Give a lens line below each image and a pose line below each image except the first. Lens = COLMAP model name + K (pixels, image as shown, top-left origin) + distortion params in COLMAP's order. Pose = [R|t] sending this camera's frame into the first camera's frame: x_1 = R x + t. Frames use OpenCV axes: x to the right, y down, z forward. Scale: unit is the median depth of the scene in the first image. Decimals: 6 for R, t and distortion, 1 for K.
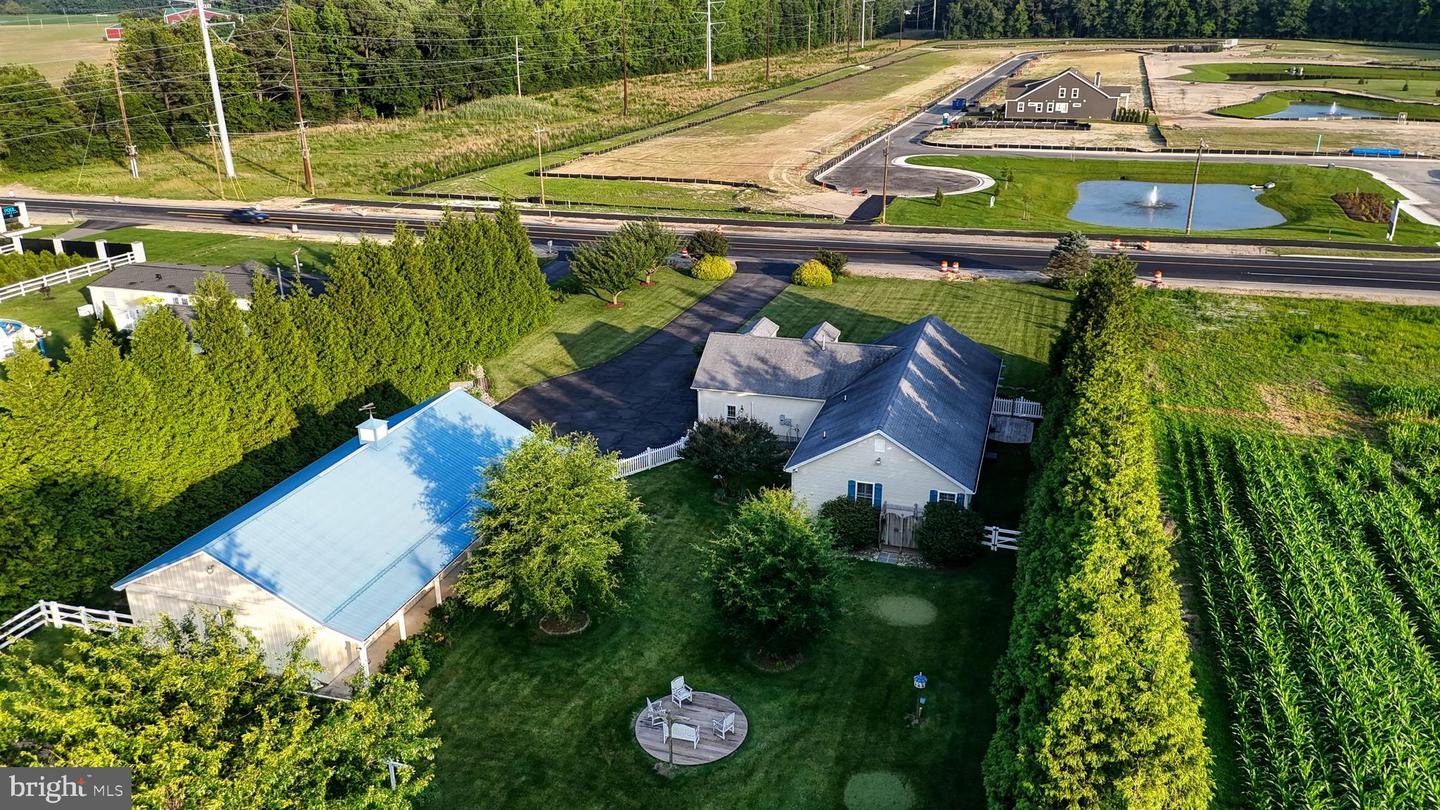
lens RADIAL K [[1069.1, 0, 723.0], [0, 1069.1, 413.8], [0, 0, 1]] dist [0.046112, -0.034209]
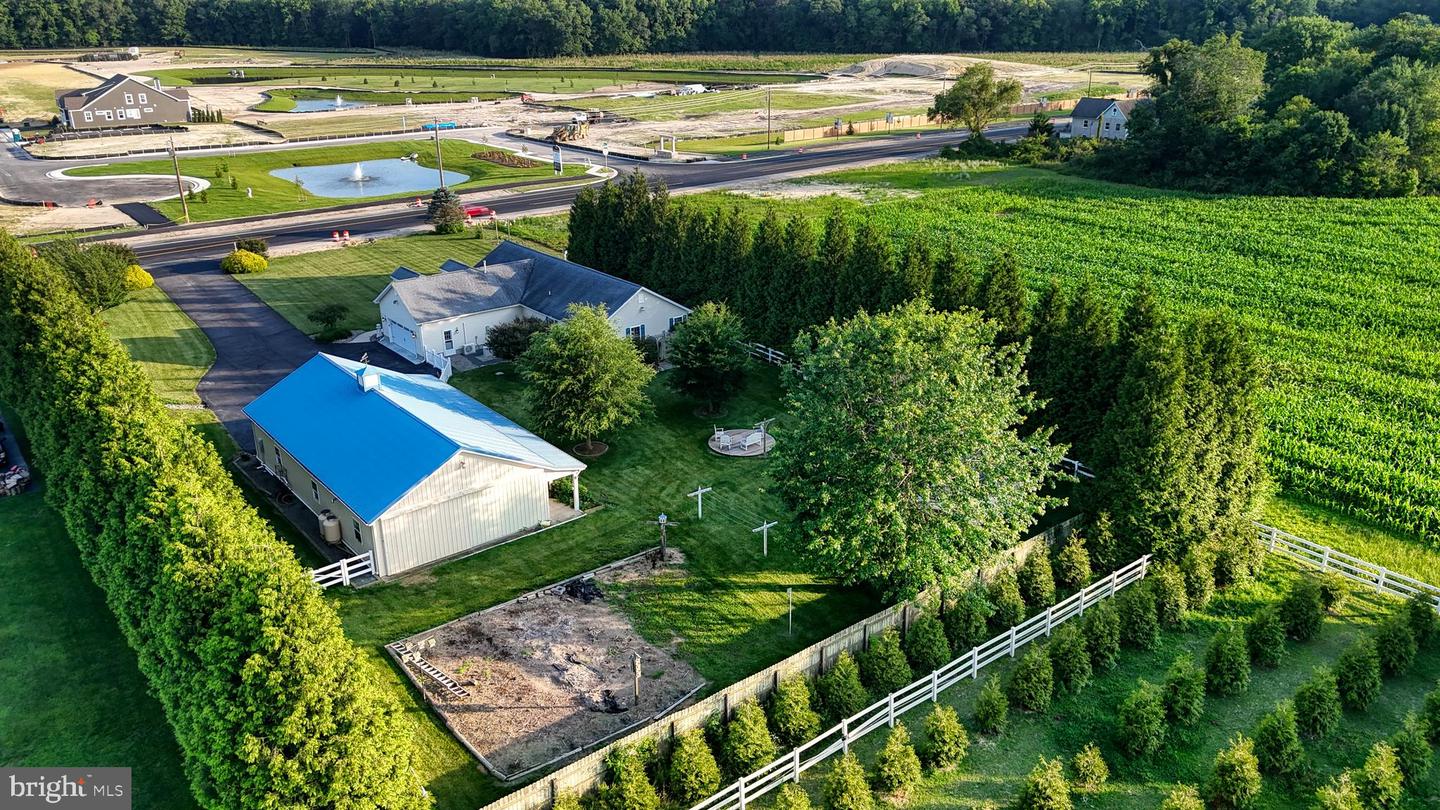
lens RADIAL K [[1069.1, 0, 712.1], [0, 1069.1, 398.3], [0, 0, 1]] dist [0.046112, -0.034209]
pose [[0.562515, -0.285977, 0.775754, -0.566014], [0.301880, 0.944537, 0.129298, -0.001196], [-0.769704, 0.161452, 0.617647, 0.002161]]
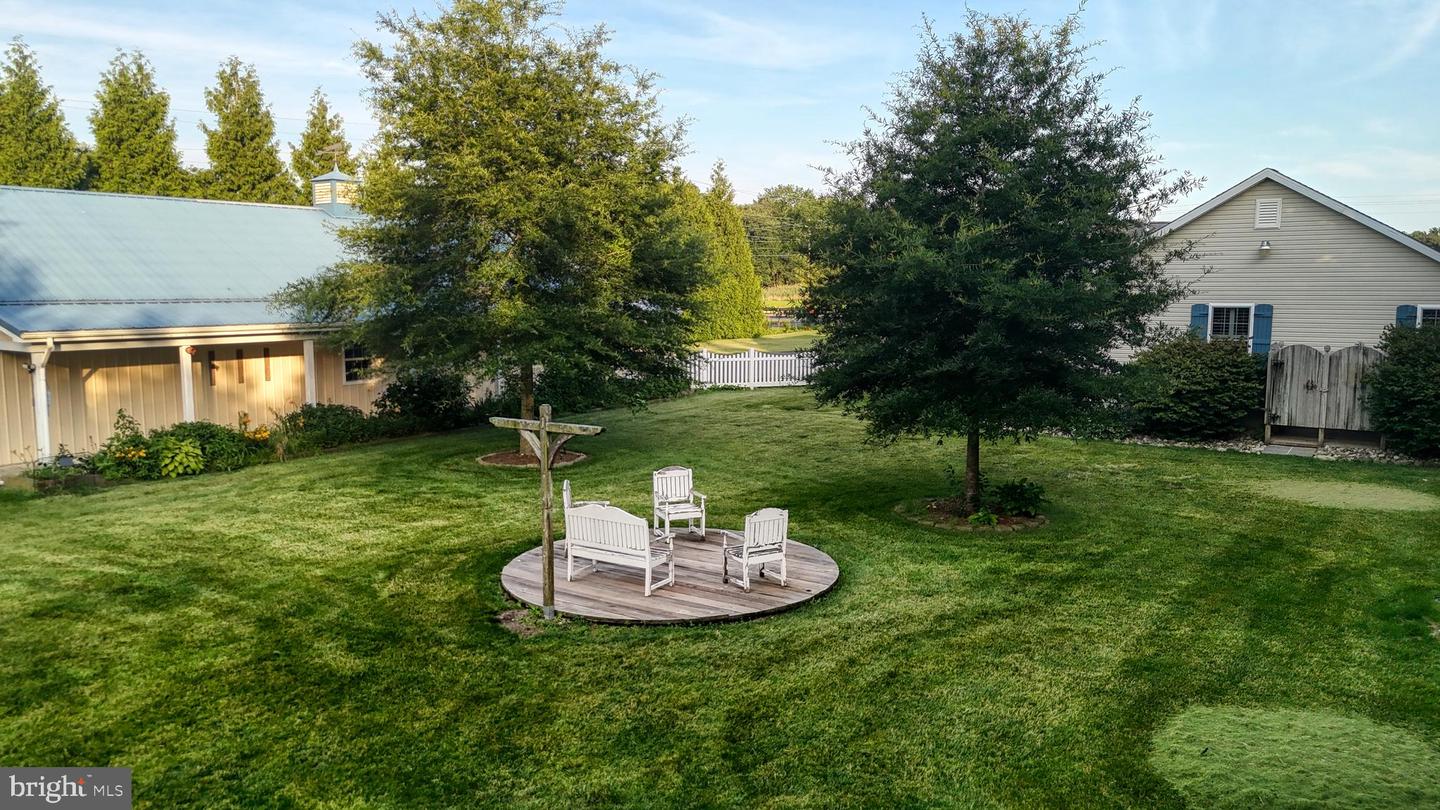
lens RADIAL K [[1069.1, 0, 713.9], [0, 1069.1, 408.2], [0, 0, 1]] dist [0.046112, -0.034209]
pose [[0.952129, 0.043181, -0.302630, 0.035774], [-0.116228, 0.966763, -0.227729, 0.137668], [0.282738, 0.252002, 0.925502, 0.294155]]
